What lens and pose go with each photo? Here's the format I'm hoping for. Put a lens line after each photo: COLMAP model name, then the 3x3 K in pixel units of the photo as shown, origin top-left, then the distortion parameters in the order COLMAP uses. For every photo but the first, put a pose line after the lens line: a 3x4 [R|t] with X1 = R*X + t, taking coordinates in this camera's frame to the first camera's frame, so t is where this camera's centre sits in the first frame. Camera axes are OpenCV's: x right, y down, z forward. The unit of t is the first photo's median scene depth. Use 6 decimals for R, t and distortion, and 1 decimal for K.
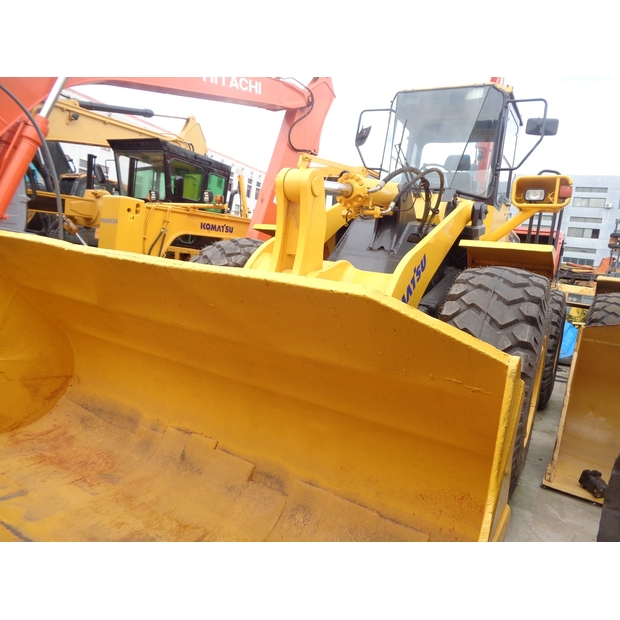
lens RADIAL K [[458.5, 0, 310.2], [0, 458.5, 313.6], [0, 0, 1]] dist [-0.003427, -0.003116]
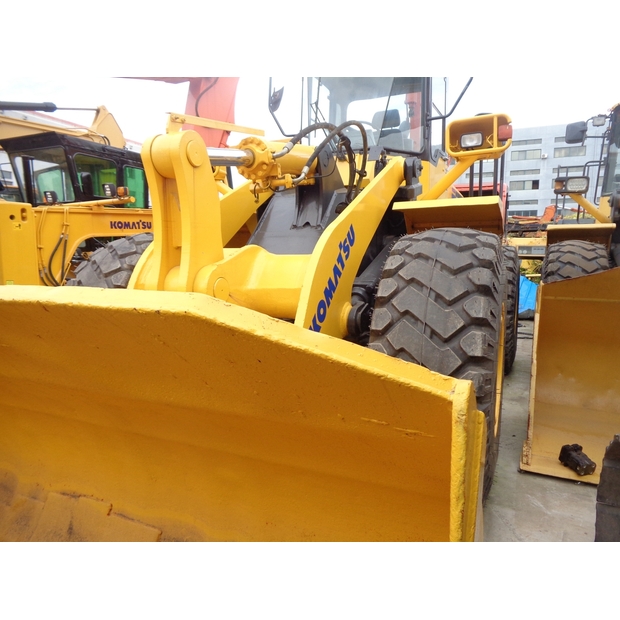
lens RADIAL K [[458.8, 0, 315.7], [0, 458.8, 315.3], [0, 0, 1]] dist [0.000123, 0.003012]
pose [[0.985862, -0.143354, 0.086753, 0.075049], [0.139759, 0.989107, 0.046205, -0.013169], [-0.092432, -0.033427, 0.995158, 0.147323]]
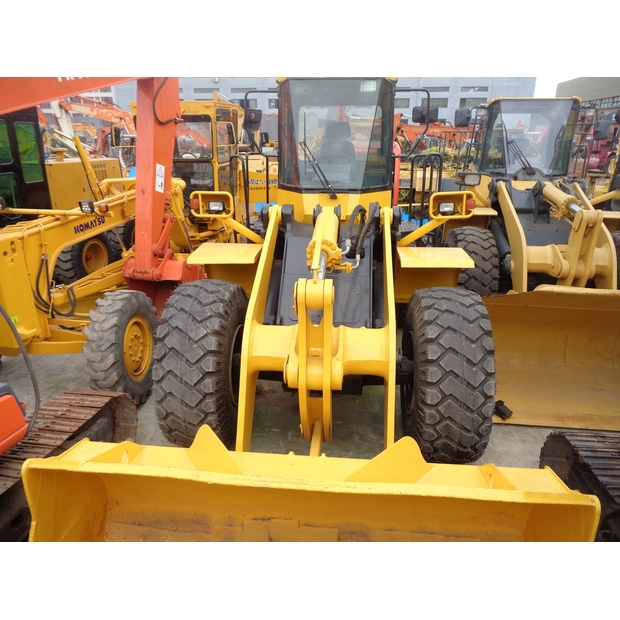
lens RADIAL K [[458.5, 0, 310.2], [0, 458.5, 313.6], [0, 0, 1]] dist [-0.003427, -0.003116]
pose [[0.897680, -0.274693, 0.344550, -0.298974], [0.161566, 0.932640, 0.322612, -0.419063], [-0.409960, -0.233935, 0.881593, 0.027187]]
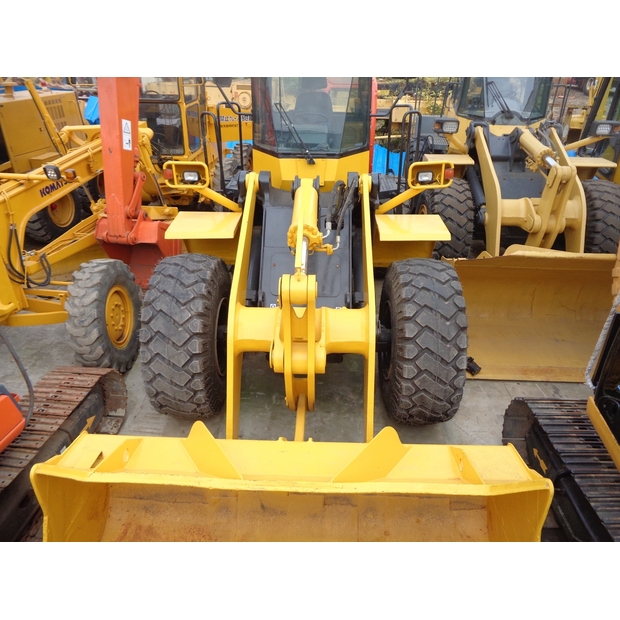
lens RADIAL K [[457.6, 0, 310.0], [0, 457.6, 310.0], [0, 0, 1]] dist [-0.005021, -0.000363]
pose [[0.871413, -0.350443, 0.343261, -0.283850], [0.159572, 0.864195, 0.477183, -0.542891], [-0.463870, -0.361049, 0.808992, 0.049751]]
